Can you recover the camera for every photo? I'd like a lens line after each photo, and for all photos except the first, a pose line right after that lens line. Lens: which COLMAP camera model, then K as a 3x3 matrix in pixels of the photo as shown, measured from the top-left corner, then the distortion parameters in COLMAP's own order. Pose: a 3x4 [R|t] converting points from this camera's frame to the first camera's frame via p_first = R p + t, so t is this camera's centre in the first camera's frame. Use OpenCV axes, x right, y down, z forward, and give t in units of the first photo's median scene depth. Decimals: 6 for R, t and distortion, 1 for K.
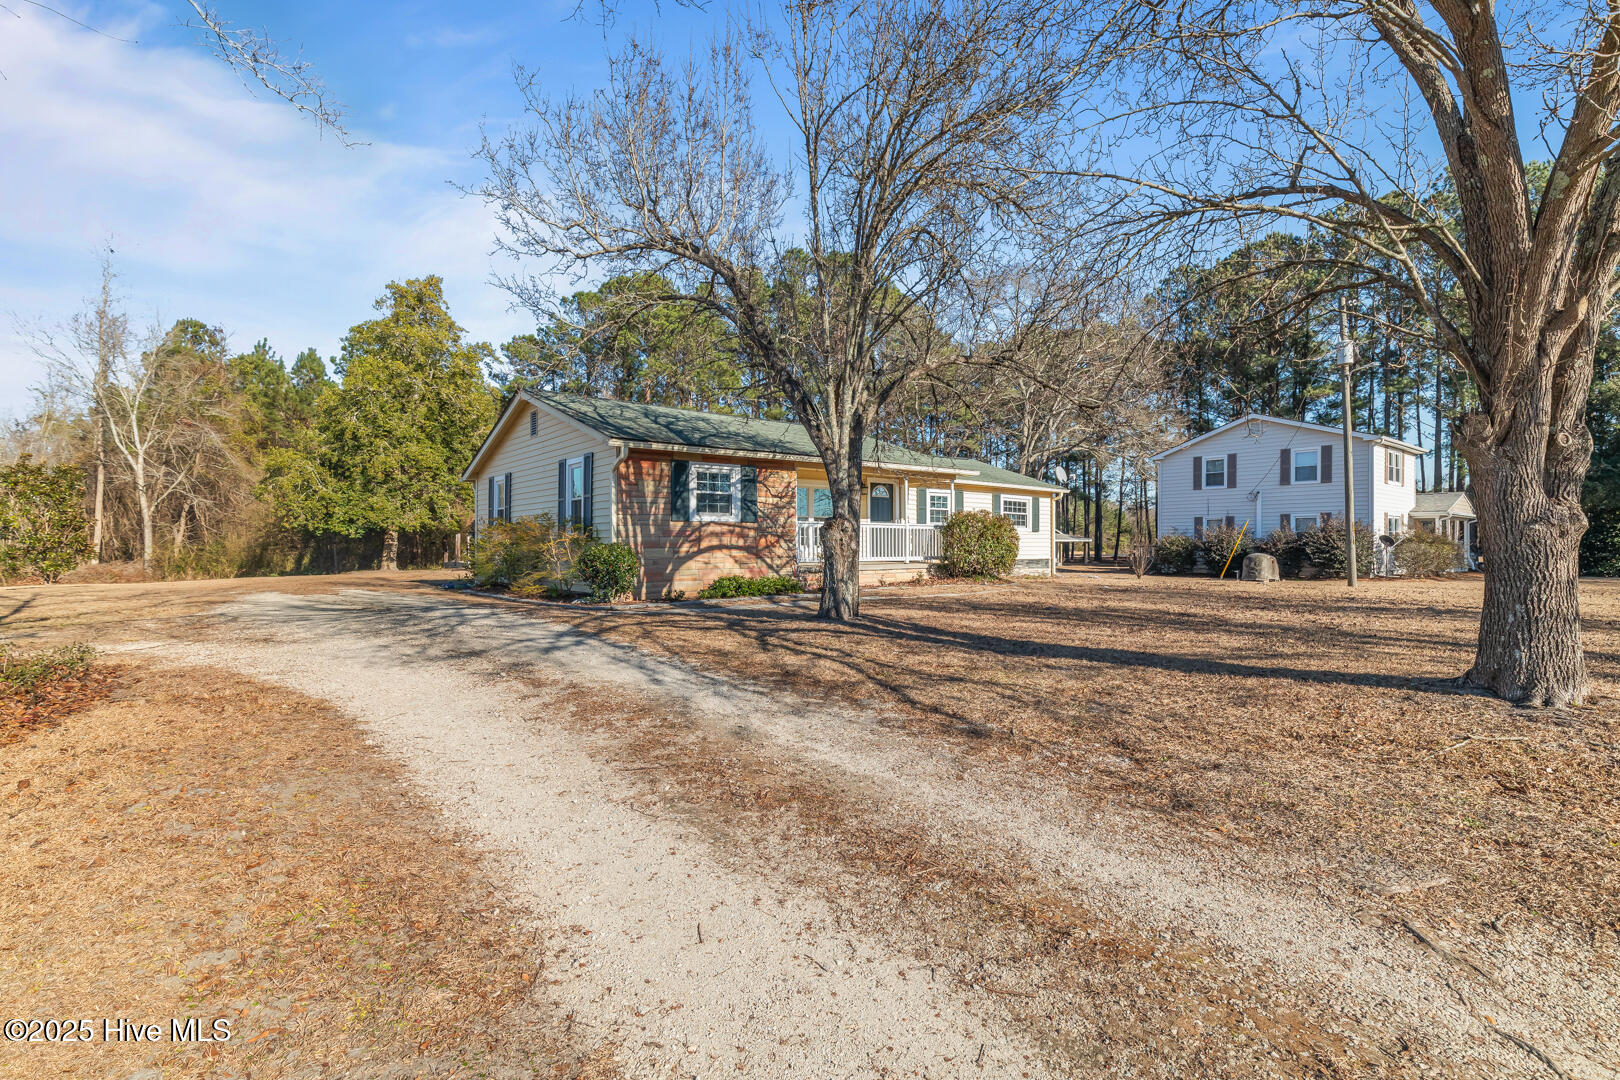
lens RADIAL K [[751.2, 0, 796.5], [0, 751.2, 543.3], [0, 0, 1]] dist [0.002031, 0.000739]
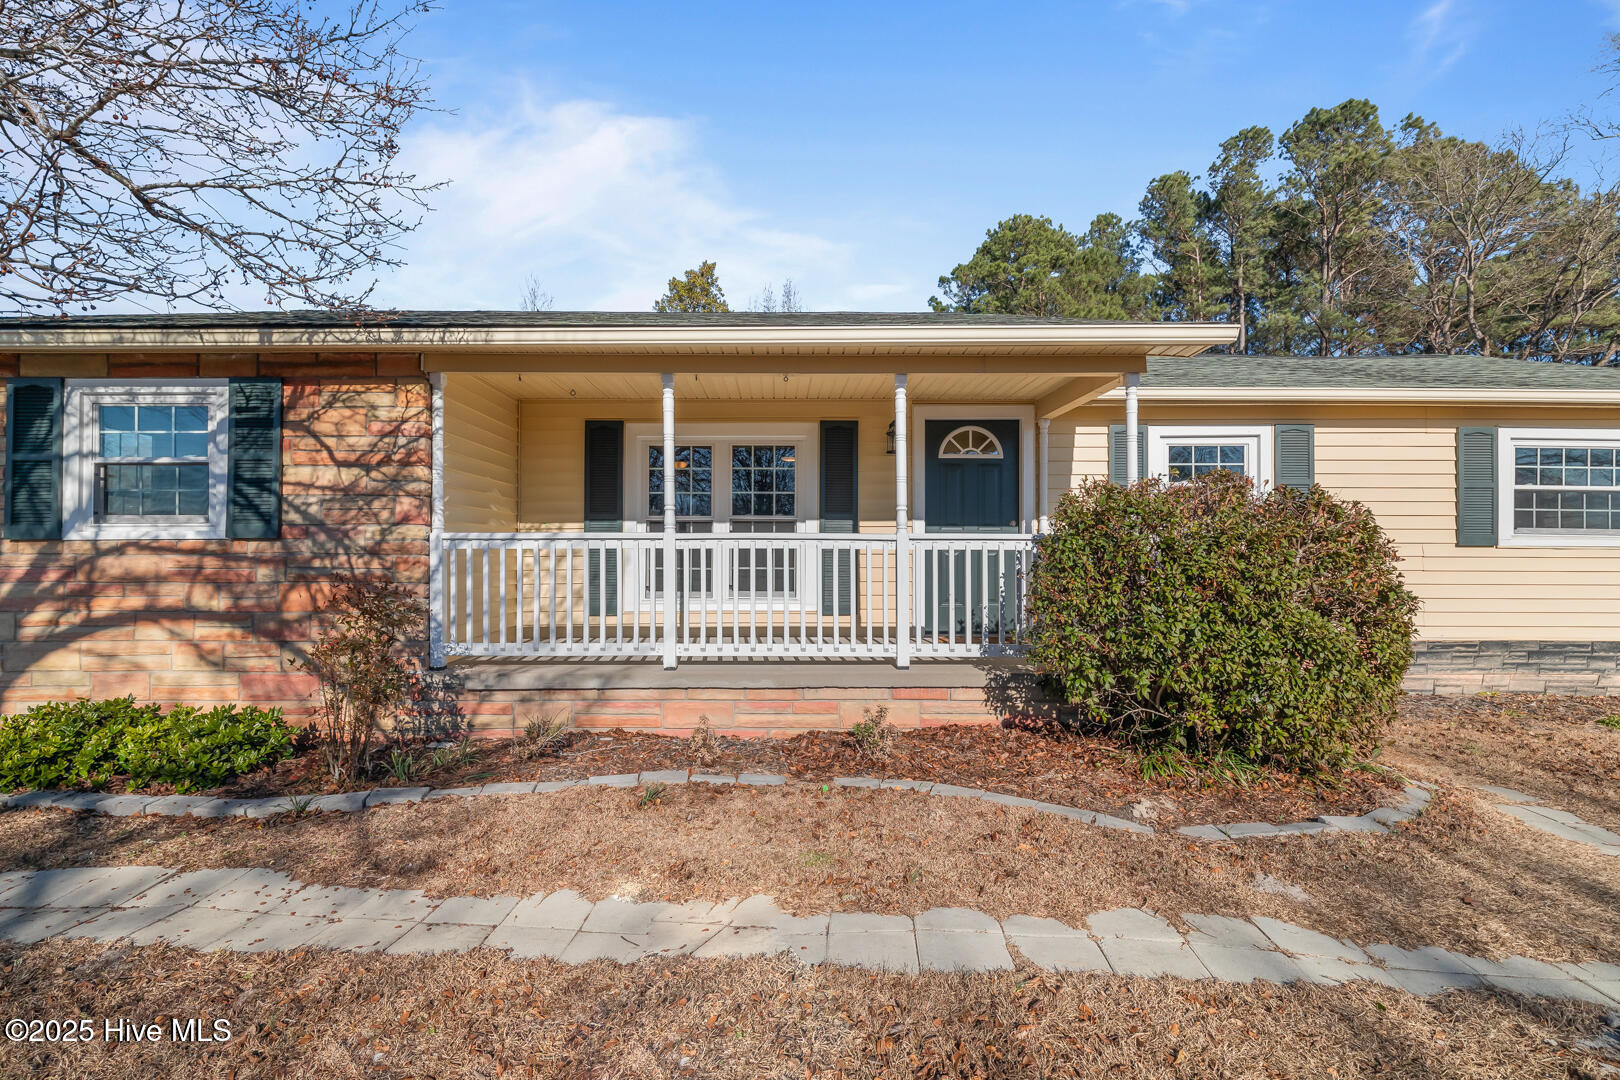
lens RADIAL K [[751.2, 0, 796.2], [0, 751.2, 539.3], [0, 0, 1]] dist [0.002031, 0.000739]
pose [[0.795863, -0.012982, -0.605337, 0.340436], [0.001549, 0.999811, -0.019405, -0.021815], [0.605474, 0.014506, 0.795733, 0.863456]]
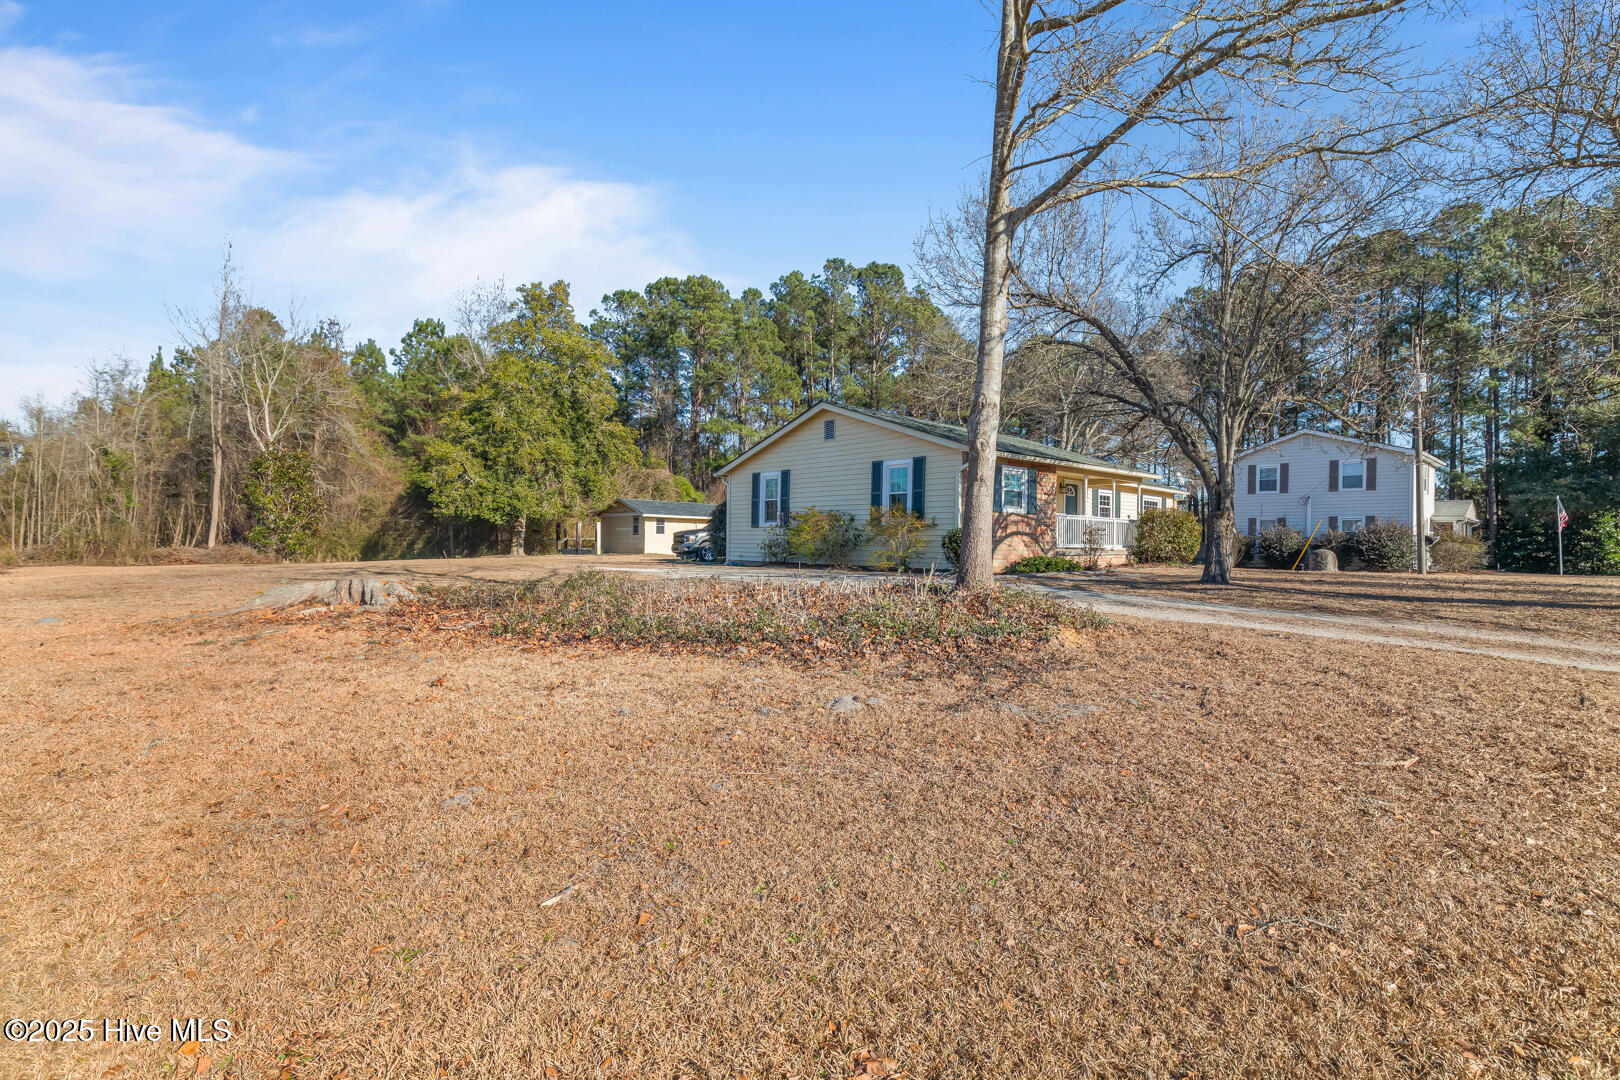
lens RADIAL K [[751.2, 0, 777.9], [0, 751.2, 560.8], [0, 0, 1]] dist [0.002031, 0.000739]
pose [[0.998141, 0.013156, 0.059506, -0.554504], [-0.014800, 0.999518, 0.027273, 0.022224], [-0.059118, -0.028103, 0.997855, -0.231613]]
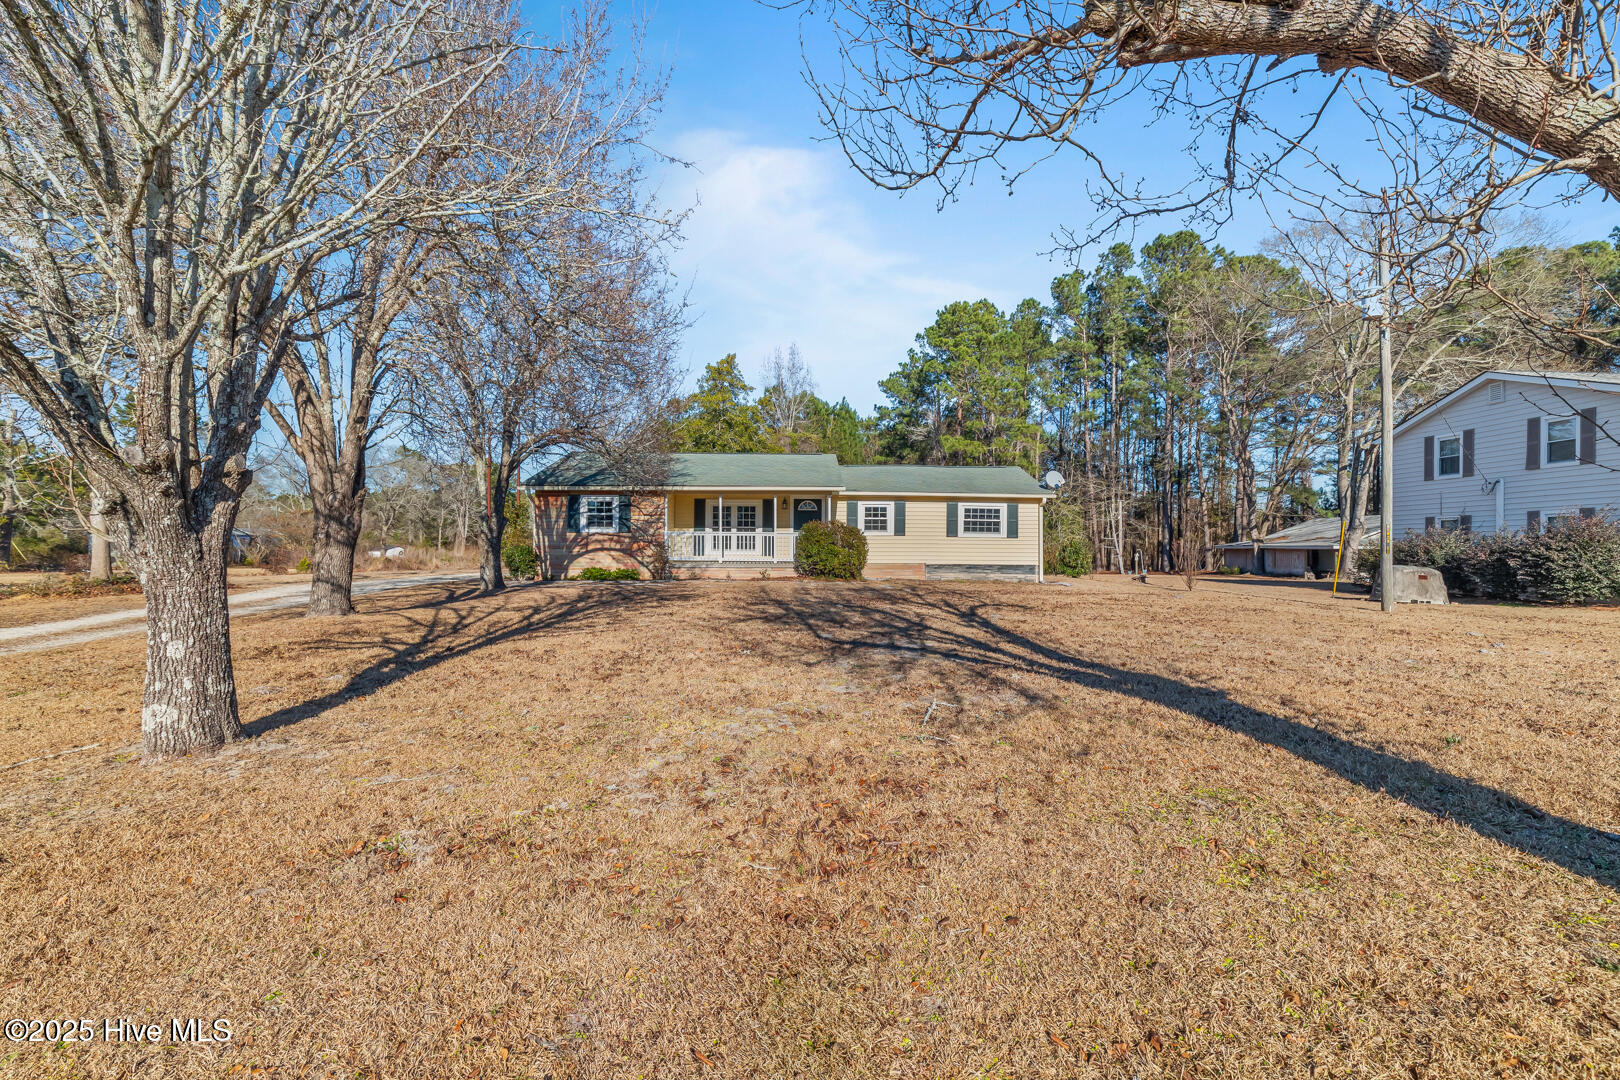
lens RADIAL K [[751.2, 0, 796.5], [0, 751.2, 541.6], [0, 0, 1]] dist [0.002031, 0.000739]
pose [[0.771444, -0.003408, -0.636289, 1.133792], [-0.006415, 0.999893, -0.013132, 0.006599], [0.636265, 0.014213, 0.771339, 0.065029]]
